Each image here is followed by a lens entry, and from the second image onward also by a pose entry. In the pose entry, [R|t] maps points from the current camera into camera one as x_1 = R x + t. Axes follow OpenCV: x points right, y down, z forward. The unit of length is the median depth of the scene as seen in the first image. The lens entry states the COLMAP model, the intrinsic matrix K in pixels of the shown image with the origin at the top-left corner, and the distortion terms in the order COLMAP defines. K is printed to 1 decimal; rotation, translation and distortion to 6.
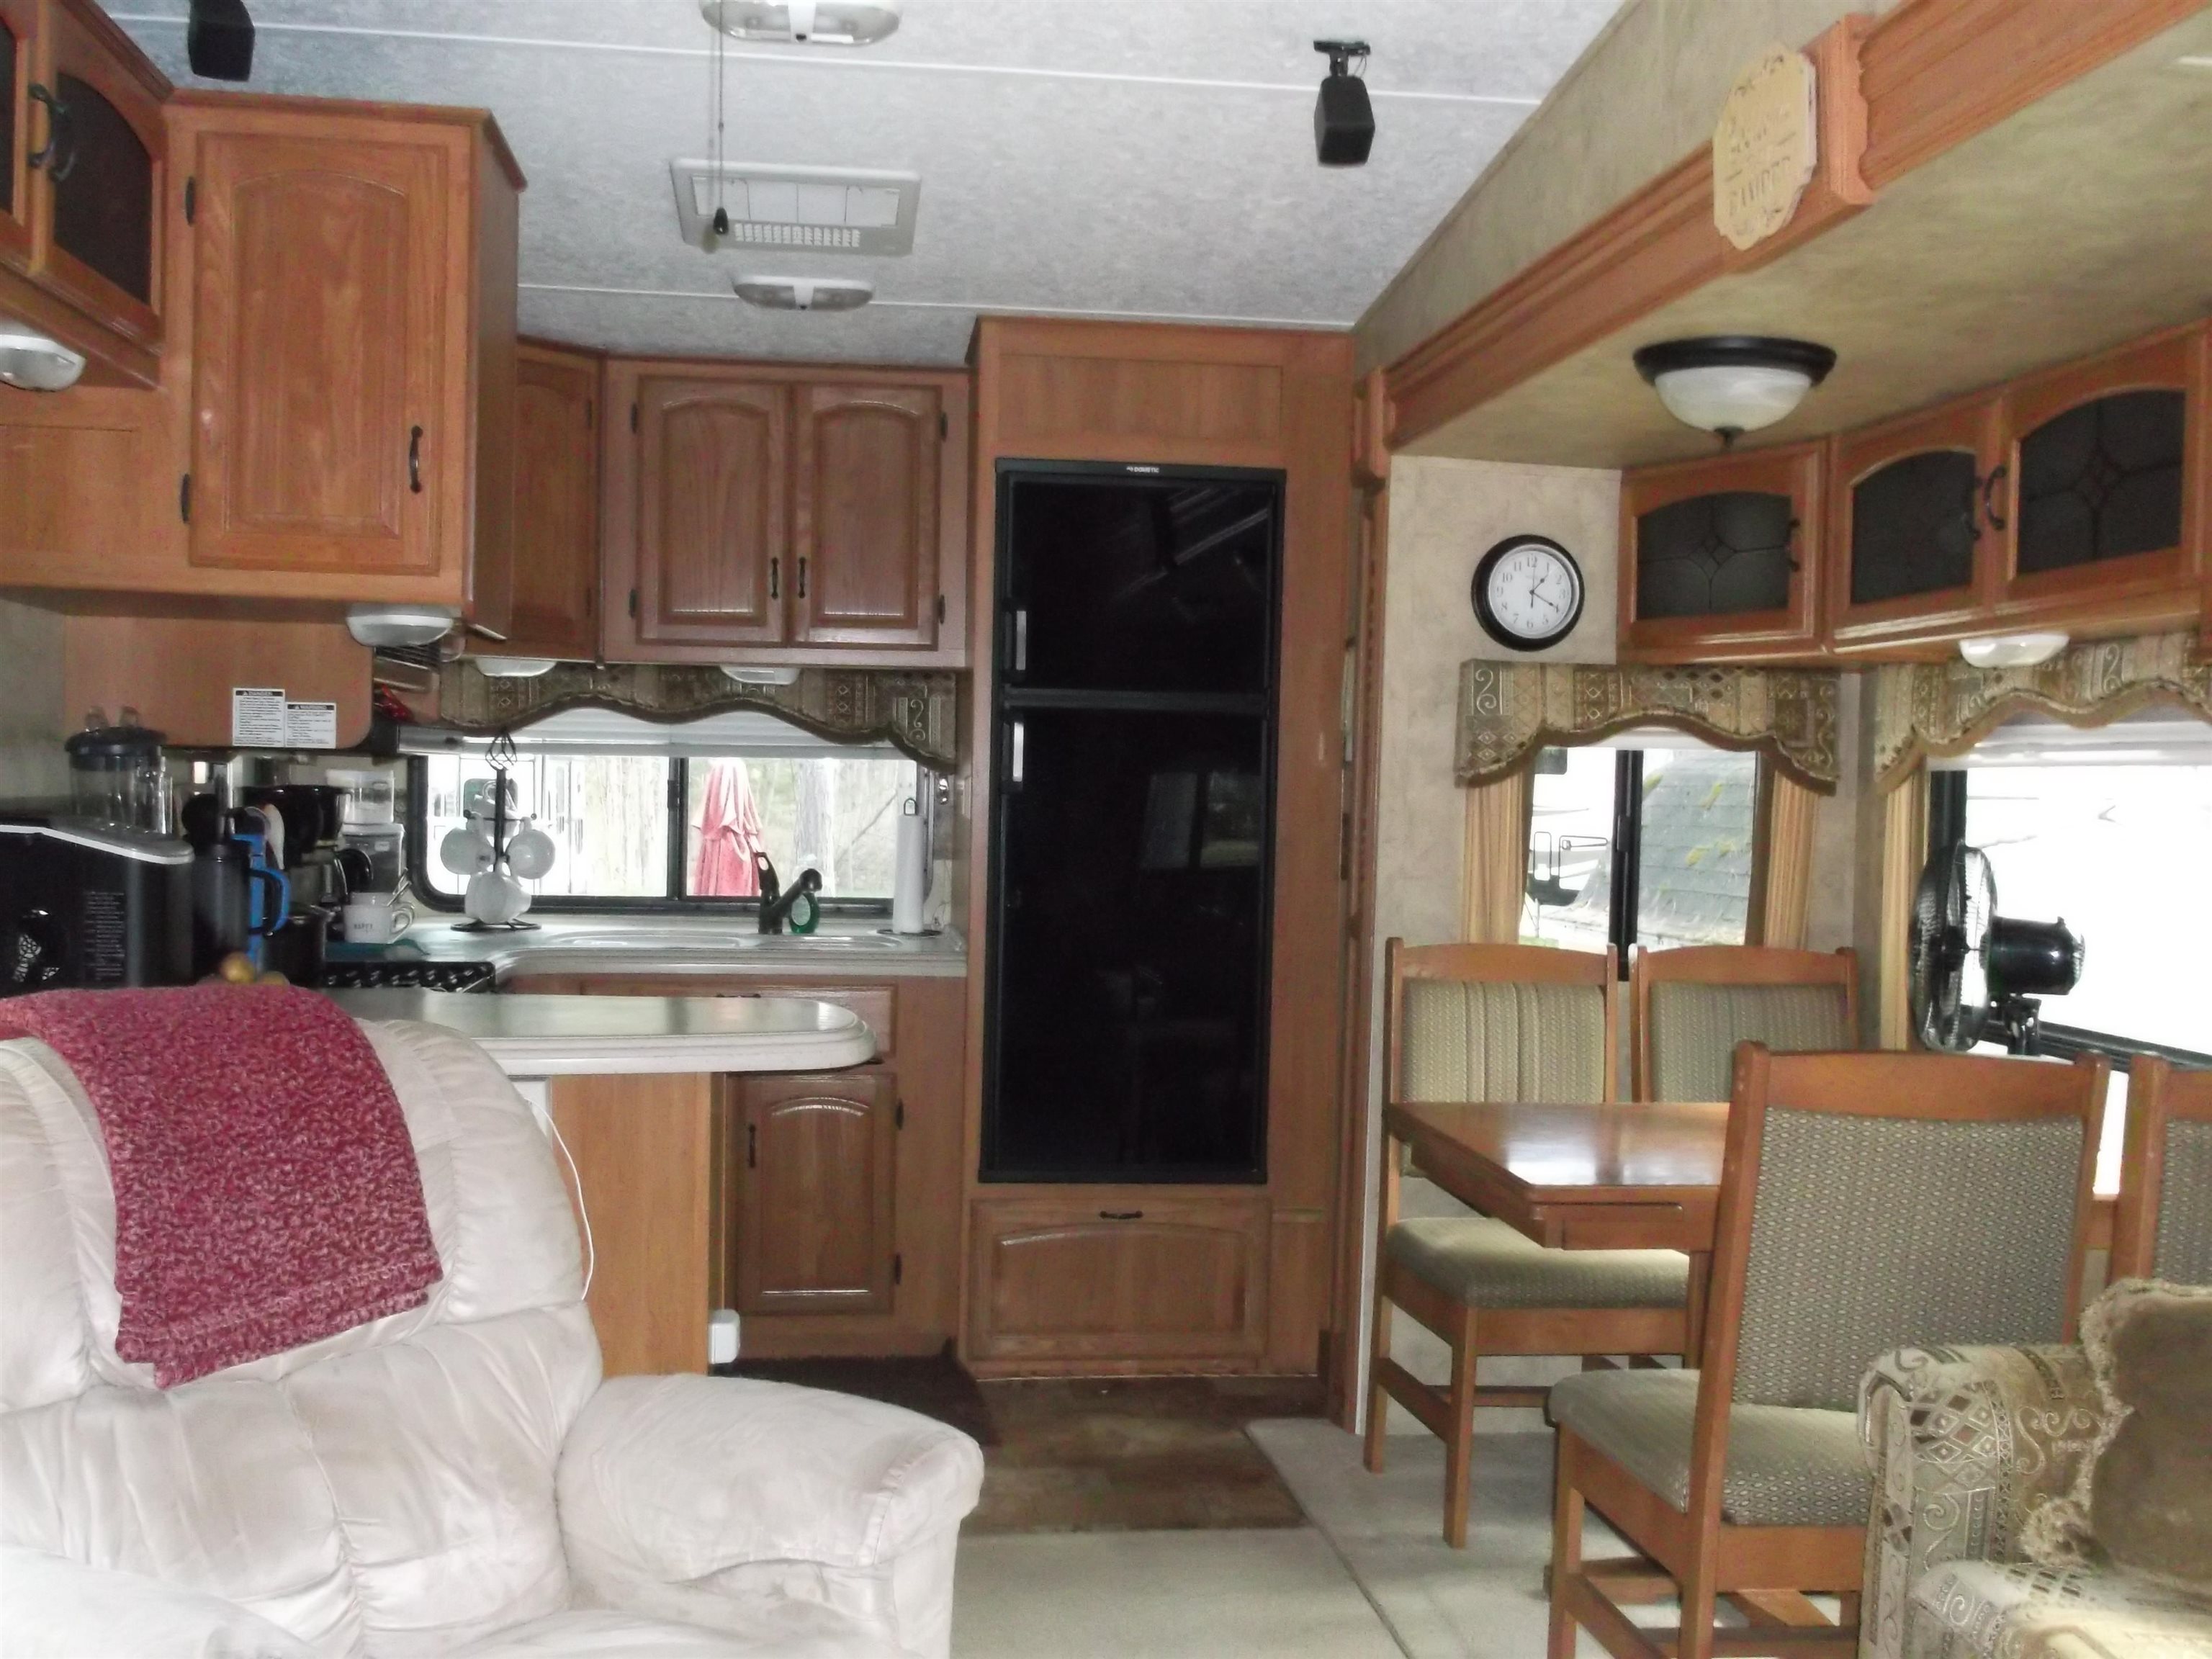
lens RADIAL K [[2160.6, 0, 1097.9], [0, 2160.6, 827.5], [0, 0, 1]] dist [-0.000298, 0.007915]
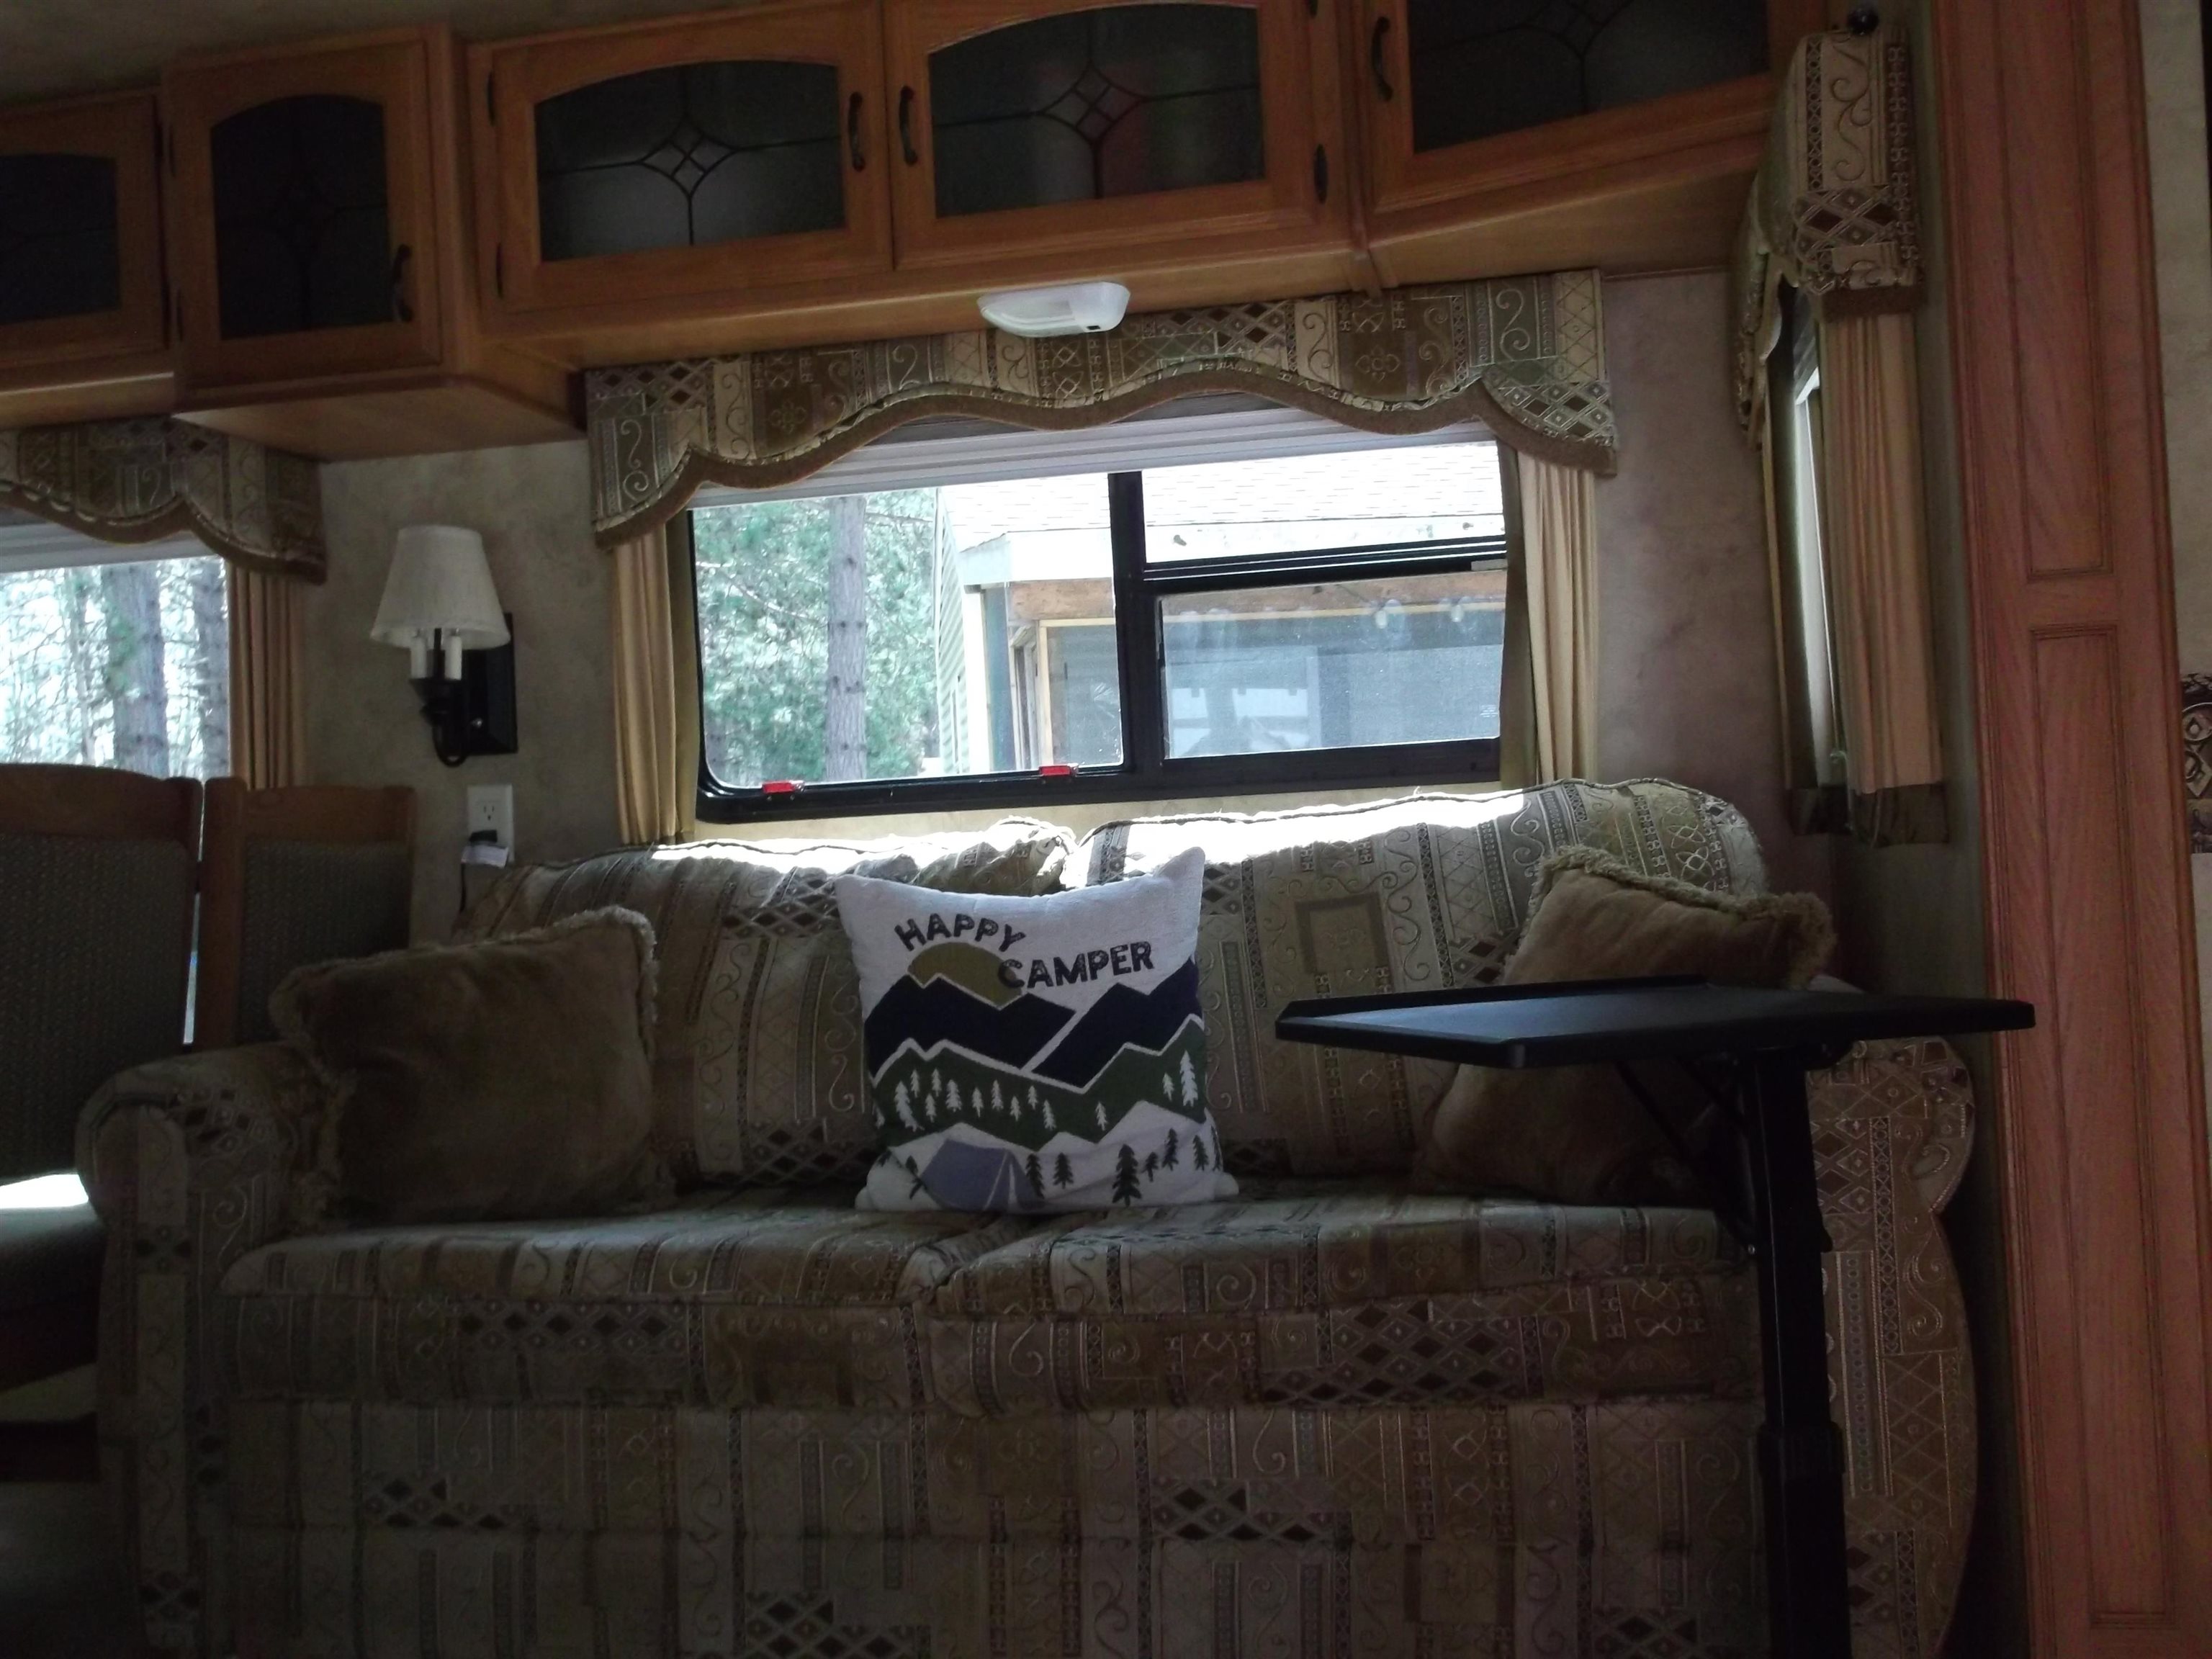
lens RADIAL K [[2160.6, 0, 1097.9], [0, 2160.6, 827.5], [0, 0, 1]] dist [-0.000298, 0.007915]
pose [[0.333941, -0.024743, 0.942269, -0.214914], [0.075663, 0.997133, -0.000632, 0.100855], [-0.939552, 0.071506, 0.334856, 0.173199]]
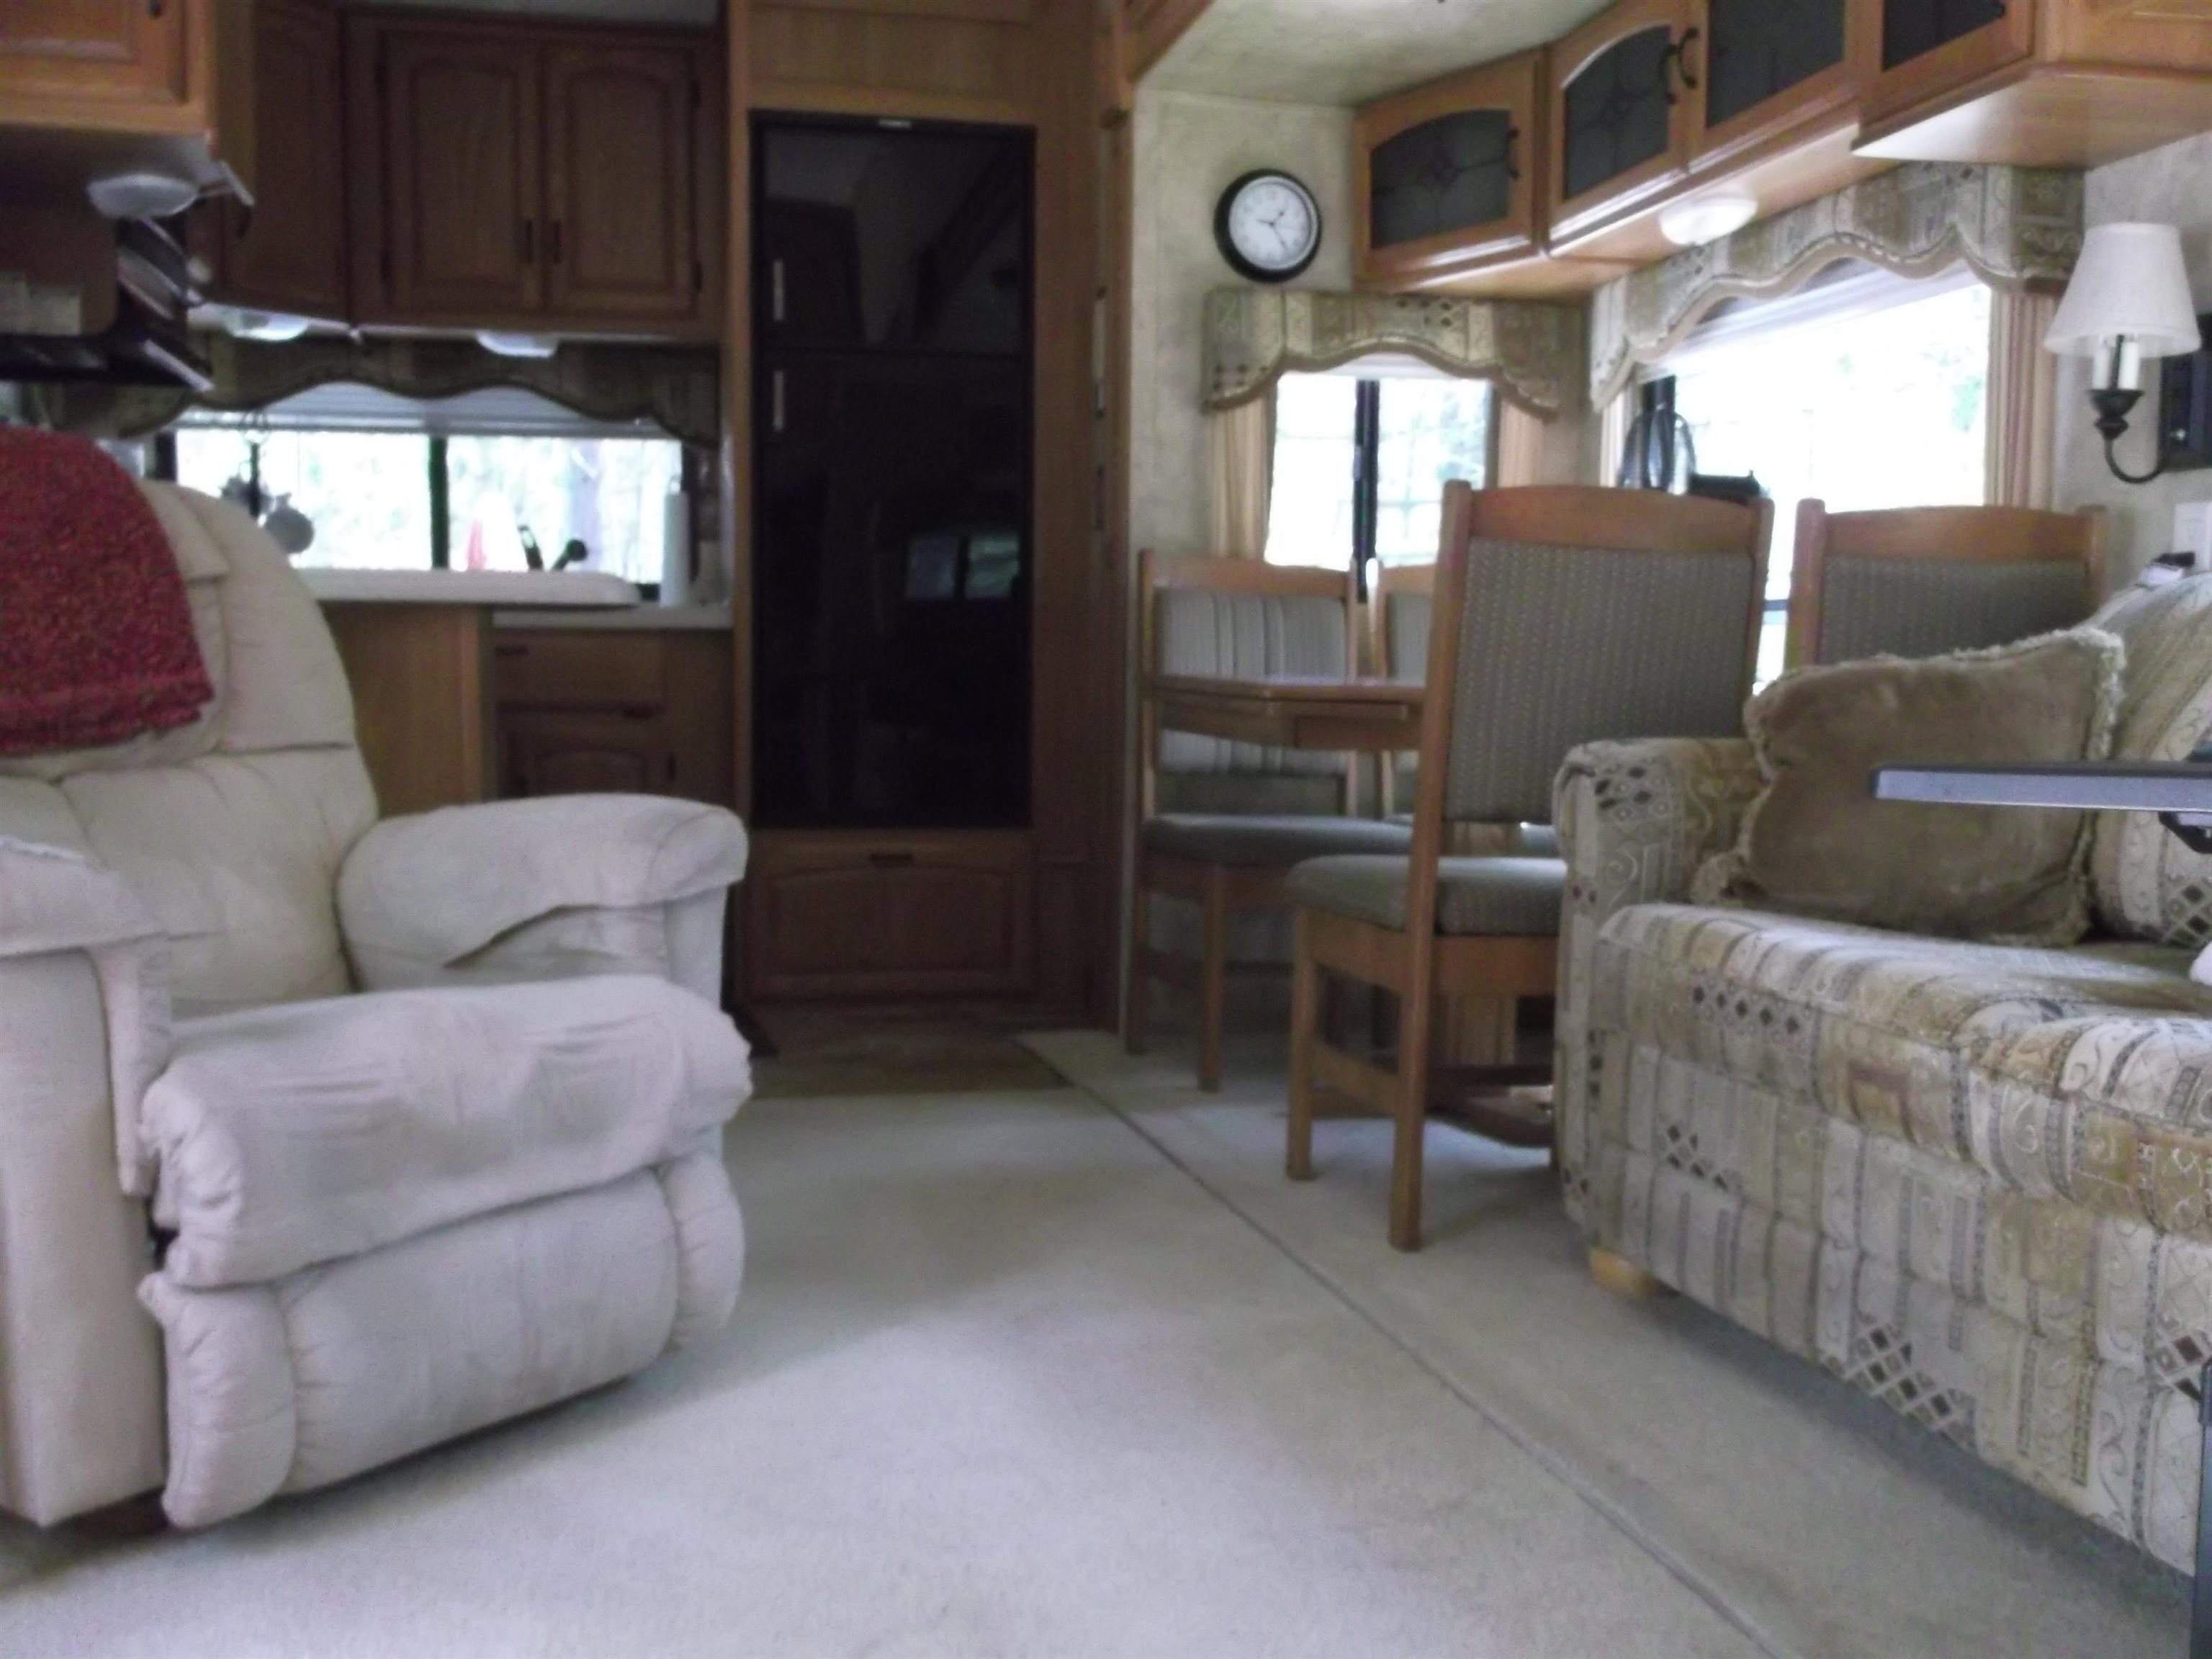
lens RADIAL K [[2160.6, 0, 1097.9], [0, 2160.6, 827.5], [0, 0, 1]] dist [-0.000298, 0.007915]
pose [[0.994766, -0.024573, 0.099180, 0.007498], [0.019550, 0.998492, 0.051300, 0.132112], [-0.100291, -0.049093, 0.993746, -0.042026]]
